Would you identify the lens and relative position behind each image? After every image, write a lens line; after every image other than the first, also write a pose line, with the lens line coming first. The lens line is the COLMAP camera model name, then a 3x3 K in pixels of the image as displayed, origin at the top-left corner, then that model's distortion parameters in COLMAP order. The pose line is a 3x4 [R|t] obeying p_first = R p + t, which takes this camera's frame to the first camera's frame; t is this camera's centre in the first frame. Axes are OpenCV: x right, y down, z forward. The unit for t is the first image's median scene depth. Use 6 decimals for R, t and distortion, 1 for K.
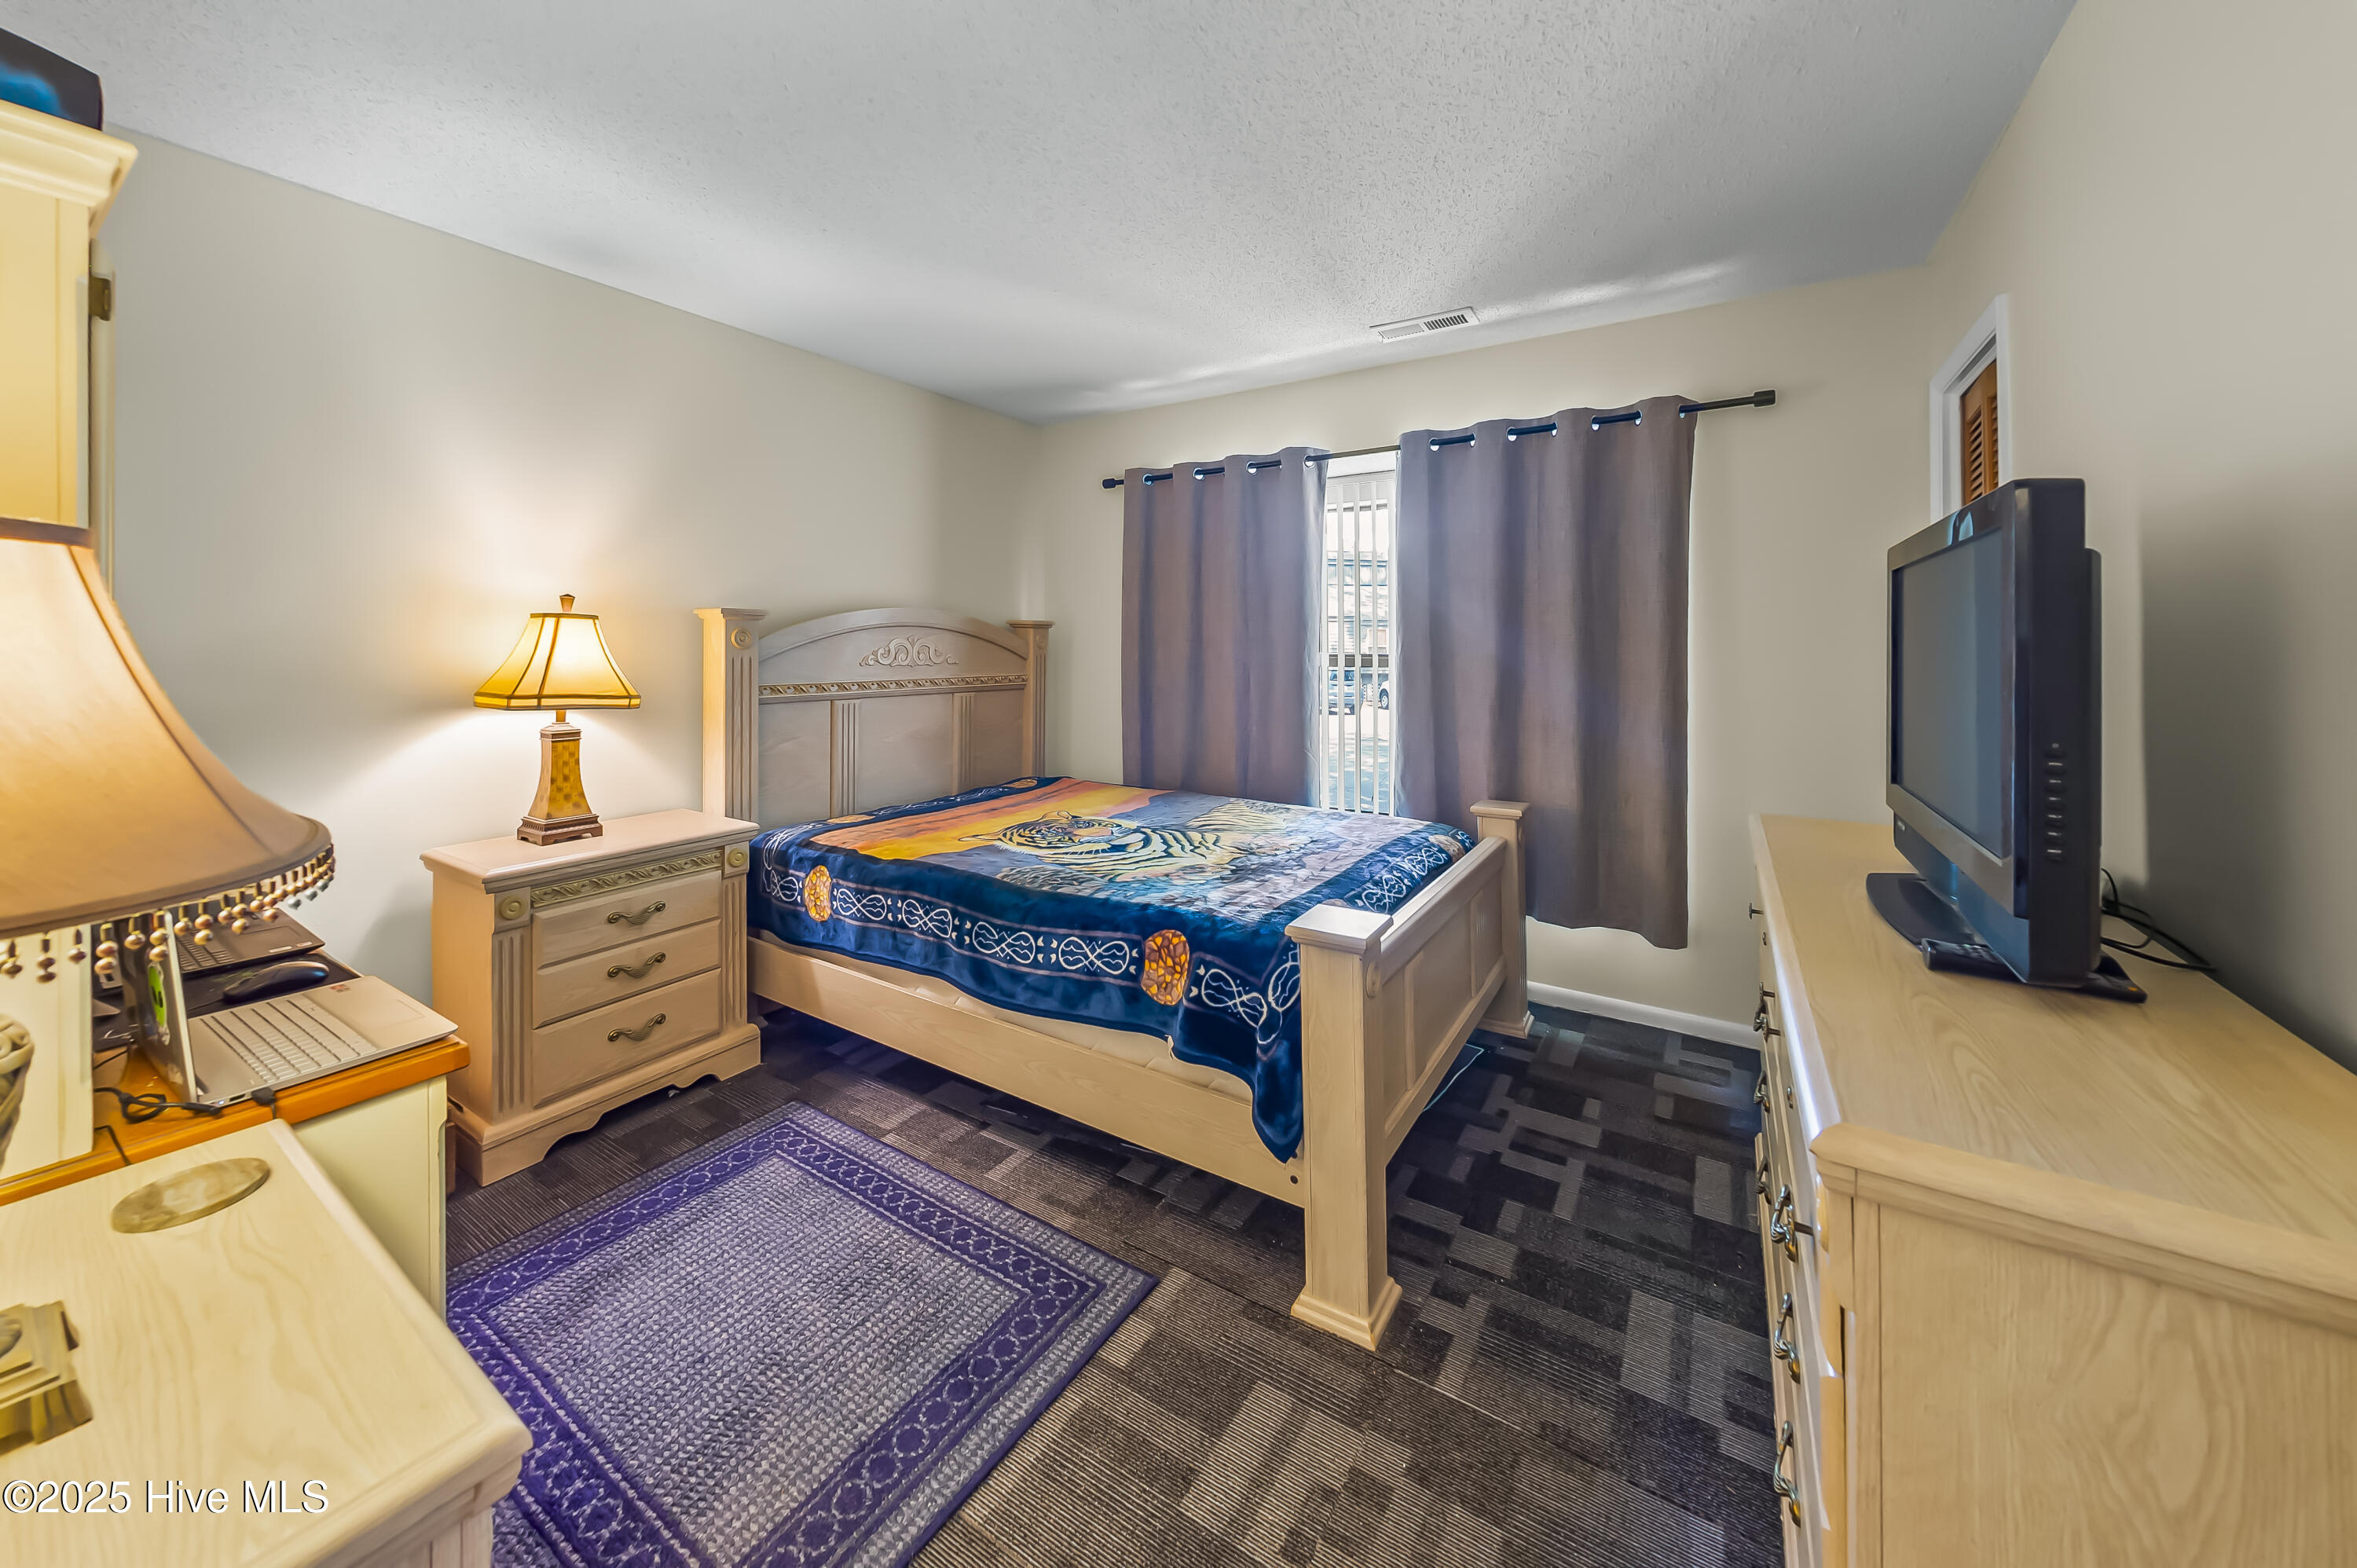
lens RADIAL K [[854.3, 0, 1181.8], [0, 854.3, 621.5], [0, 0, 1]] dist [-0.000400, -0.000014]
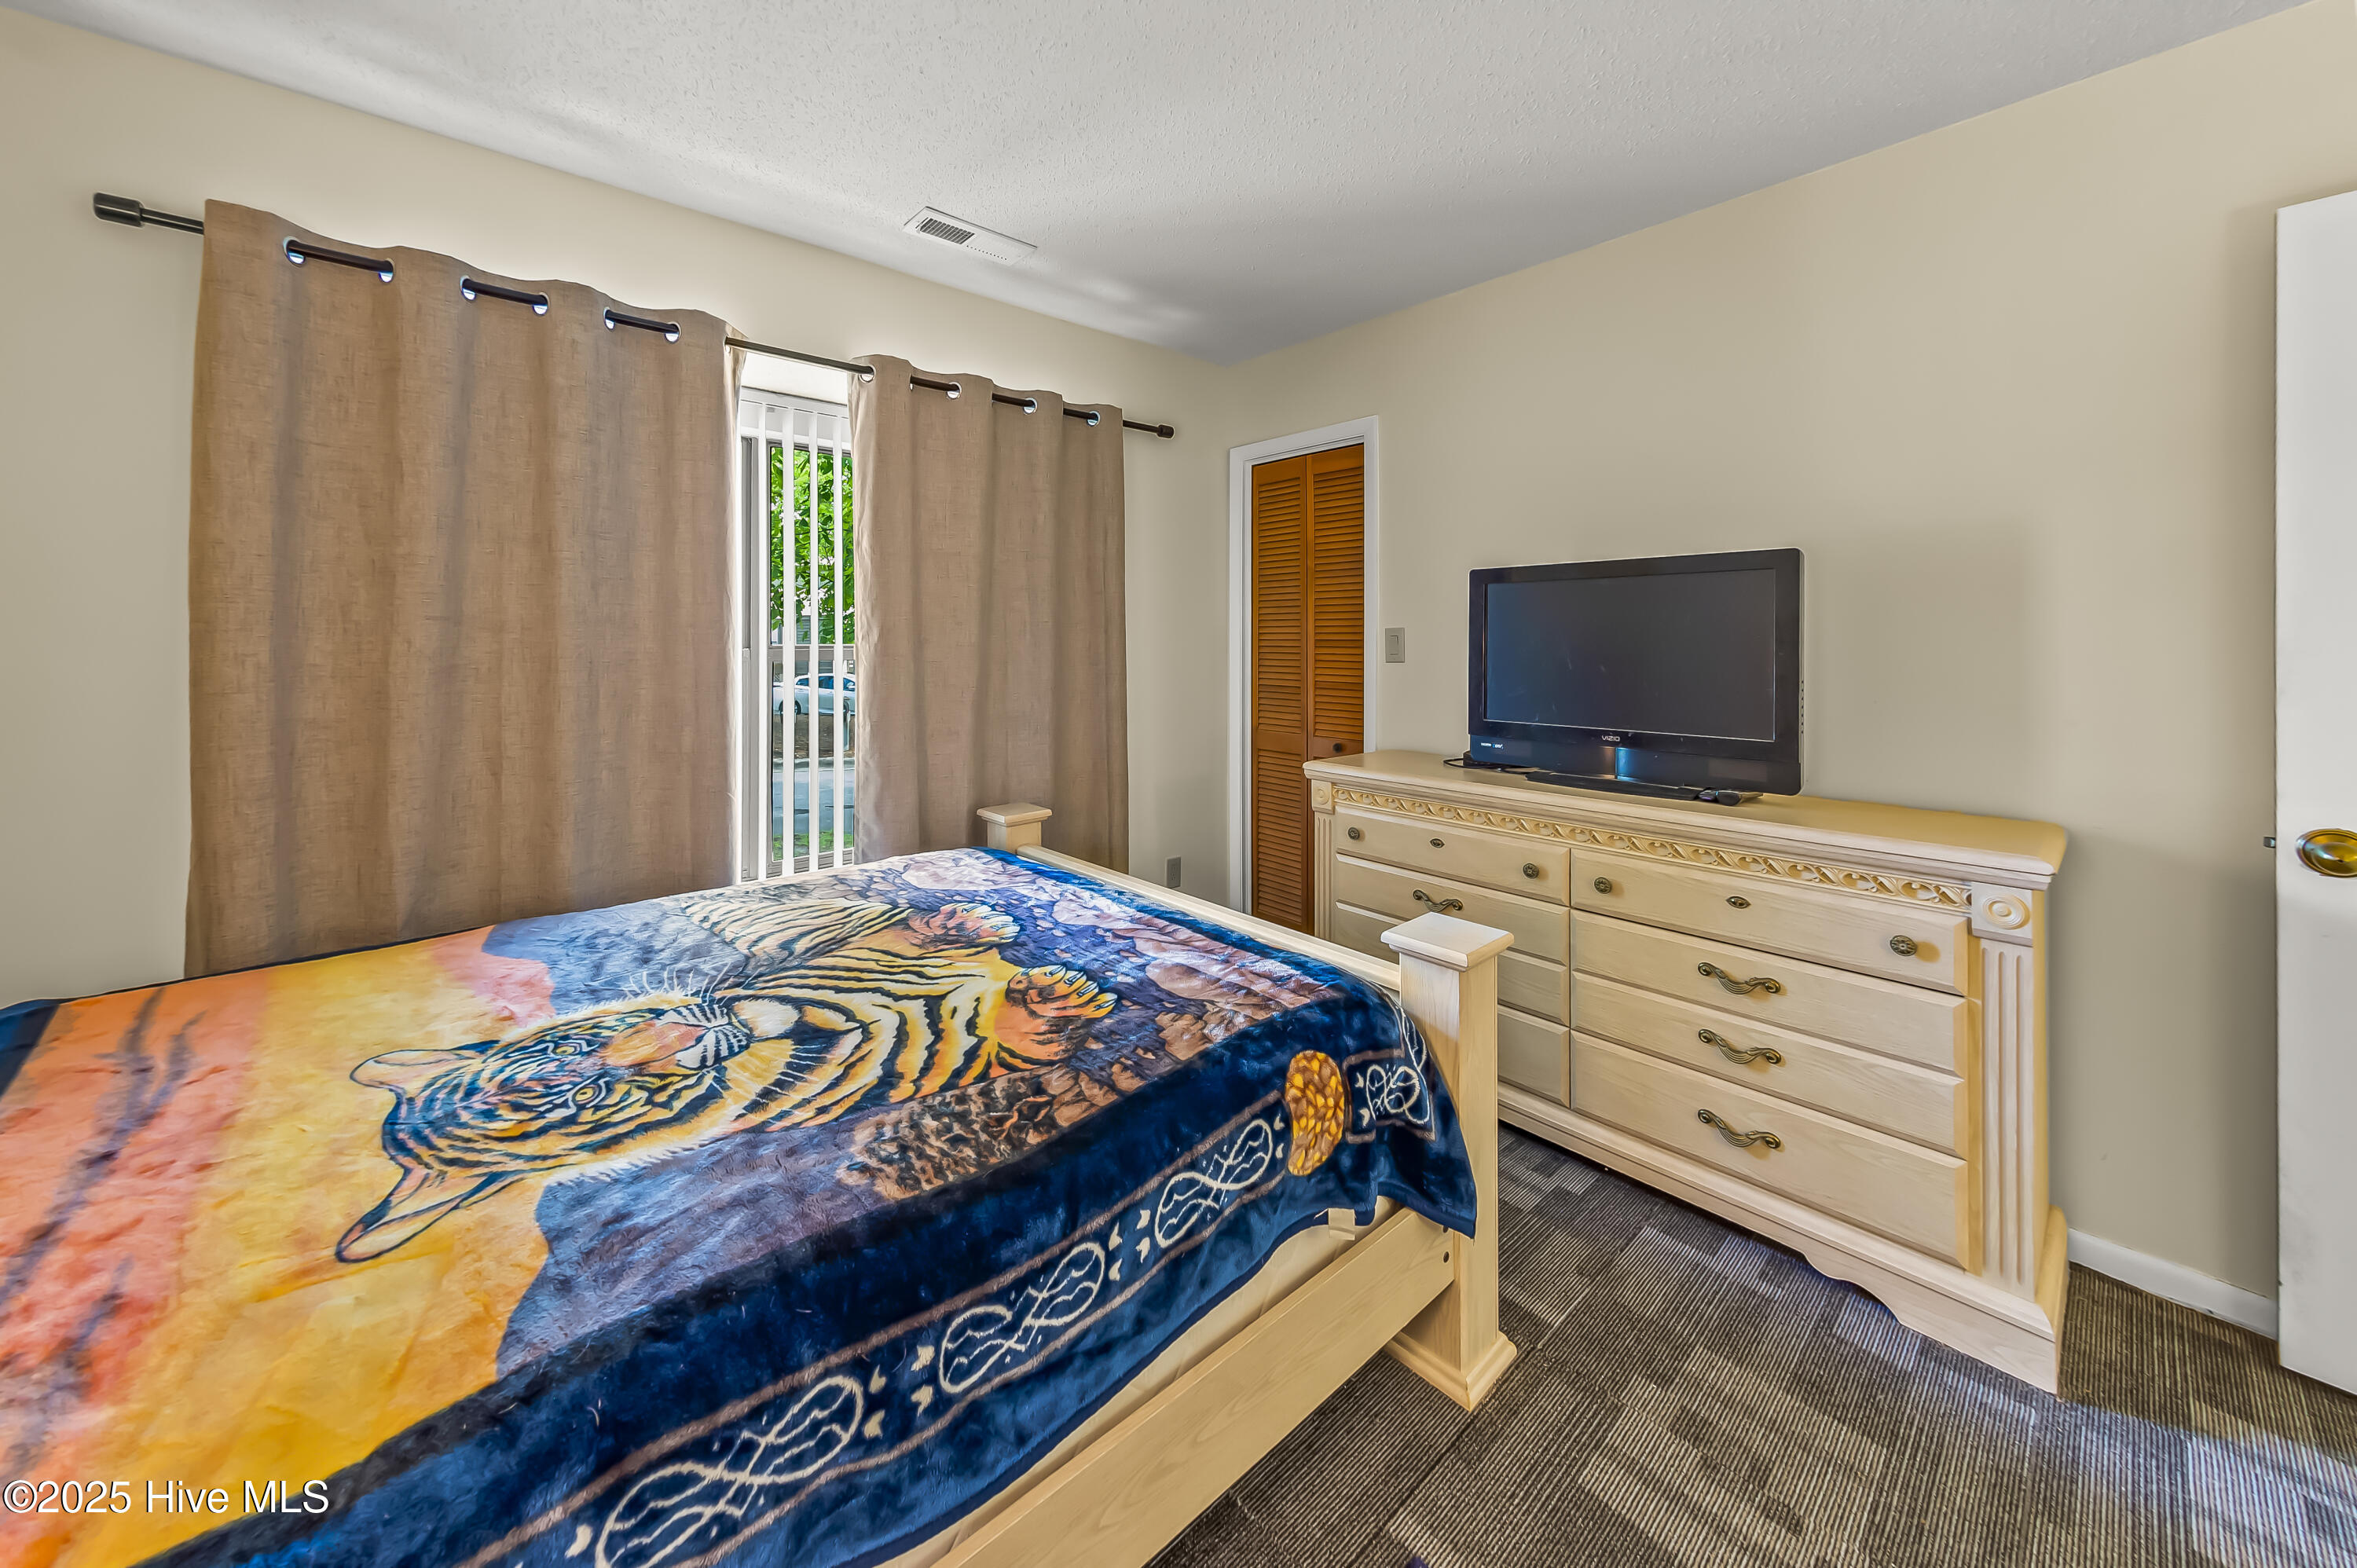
lens RADIAL K [[854.3, 0, 1181.8], [0, 854.3, 621.5], [0, 0, 1]] dist [-0.000400, -0.000014]
pose [[0.274173, 0.020166, 0.961469, -0.587776], [-0.022938, 0.999633, -0.014426, 0.032514], [-0.961407, -0.018099, 0.274535, 0.790260]]
